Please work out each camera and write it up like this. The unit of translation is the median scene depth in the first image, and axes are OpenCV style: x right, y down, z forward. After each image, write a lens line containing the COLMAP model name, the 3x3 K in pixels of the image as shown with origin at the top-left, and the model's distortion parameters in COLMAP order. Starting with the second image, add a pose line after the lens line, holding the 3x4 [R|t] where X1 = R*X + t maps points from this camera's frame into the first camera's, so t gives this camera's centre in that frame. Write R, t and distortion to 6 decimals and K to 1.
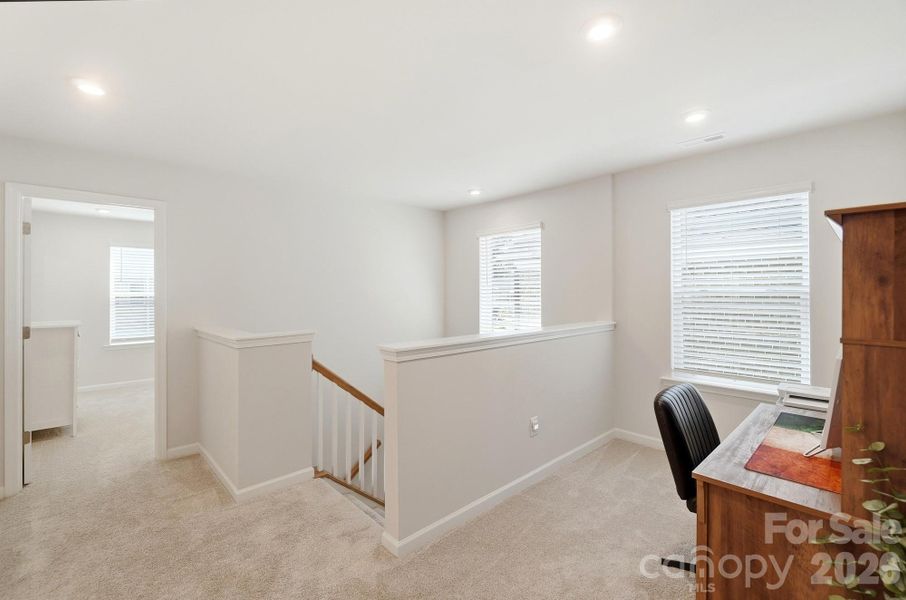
lens RADIAL K [[400.3, 0, 453.0], [0, 400.3, 293.5], [0, 0, 1]] dist [-0.000560, -0.000018]
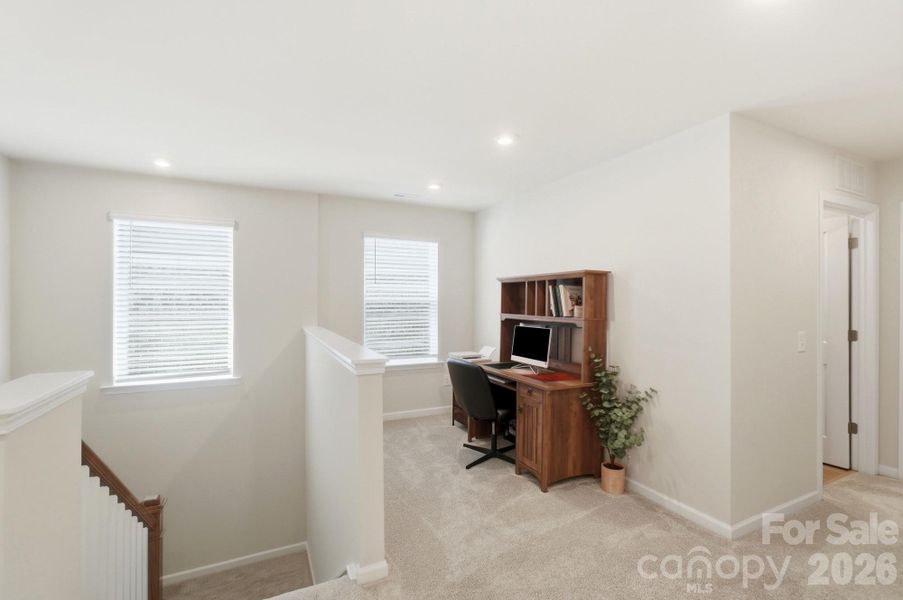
lens RADIAL K [[398.3, 0, 451.5], [0, 398.3, 300.0], [0, 0, 1]] dist [0.000316, 0.000173]
pose [[0.300701, 0.005385, 0.953703, -0.560653], [-0.004935, 0.999979, -0.004091, -0.000093], [-0.953706, -0.003476, 0.300722, 0.314162]]
